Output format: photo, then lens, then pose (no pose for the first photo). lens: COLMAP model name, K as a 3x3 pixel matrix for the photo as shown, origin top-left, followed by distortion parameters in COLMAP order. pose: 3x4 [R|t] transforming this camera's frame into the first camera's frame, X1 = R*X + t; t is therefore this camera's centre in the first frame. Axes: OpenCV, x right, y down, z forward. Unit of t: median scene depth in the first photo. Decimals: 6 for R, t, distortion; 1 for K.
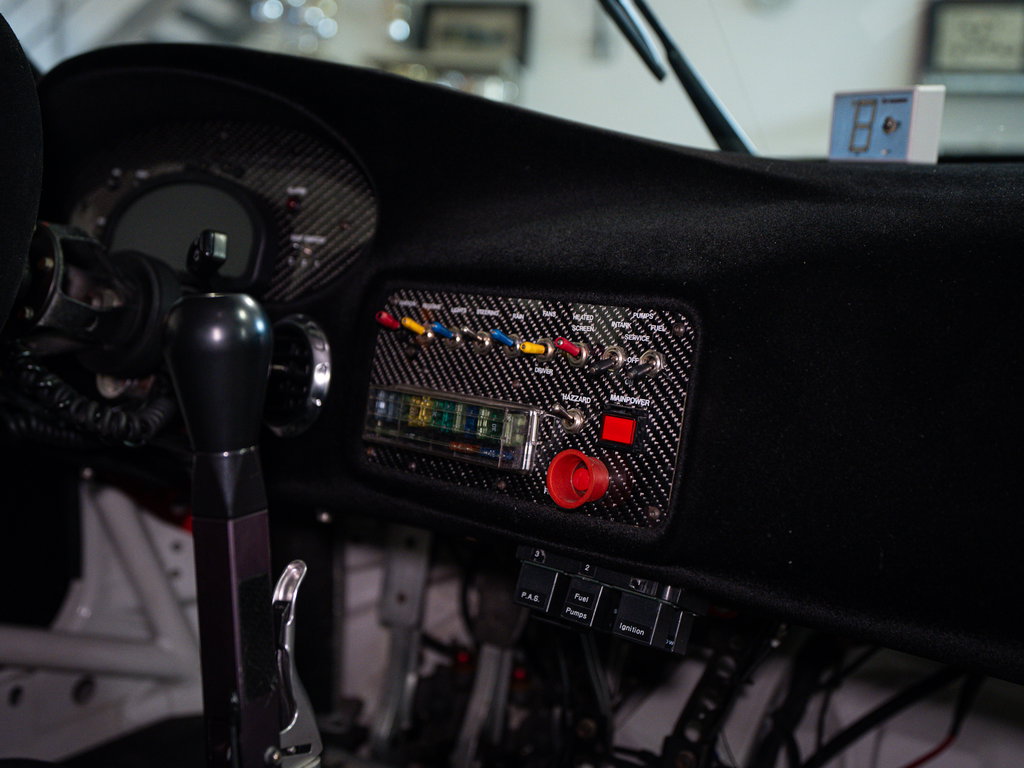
lens RADIAL K [[1101.5, 0, 526.3], [0, 1101.5, 364.4], [0, 0, 1]] dist [0.080306, 0.000000]
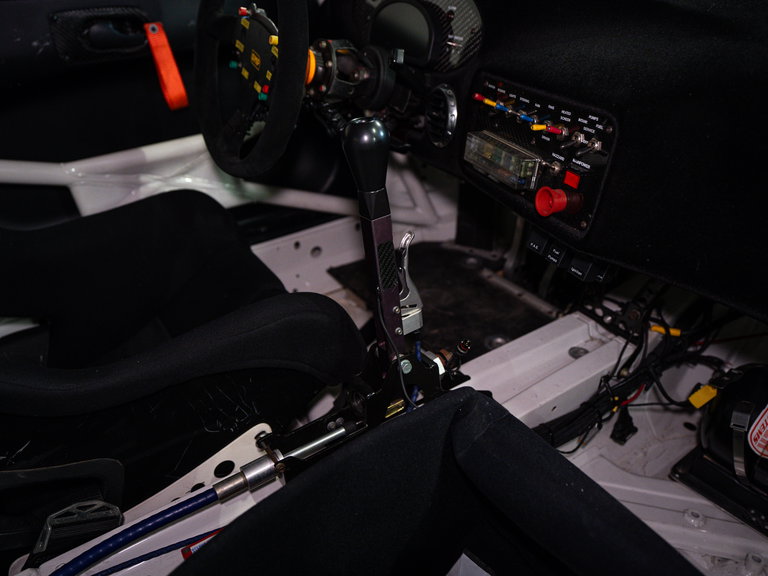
lens RADIAL K [[591.7, 0, 384.8], [0, 591.7, 287.0], [0, 0, 1]] dist [-0.023704, 0.028819]
pose [[0.899429, 0.157531, -0.407689, 0.219899], [0.029788, 0.908524, 0.416770, -0.191975], [0.436050, -0.387000, 0.812460, -0.042419]]
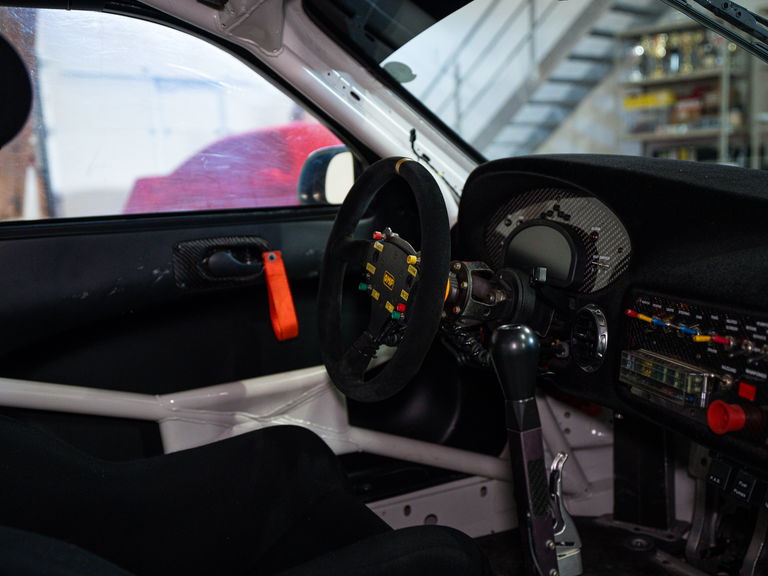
lens RADIAL K [[826.1, 0, 390.2], [0, 826.1, 287.5], [0, 0, 1]] dist [0.080306, 0.000000]
pose [[0.834720, -0.020518, -0.550293, 0.315872], [0.043291, 0.998658, 0.028432, -0.151052], [0.548971, -0.047555, 0.834487, -0.360141]]
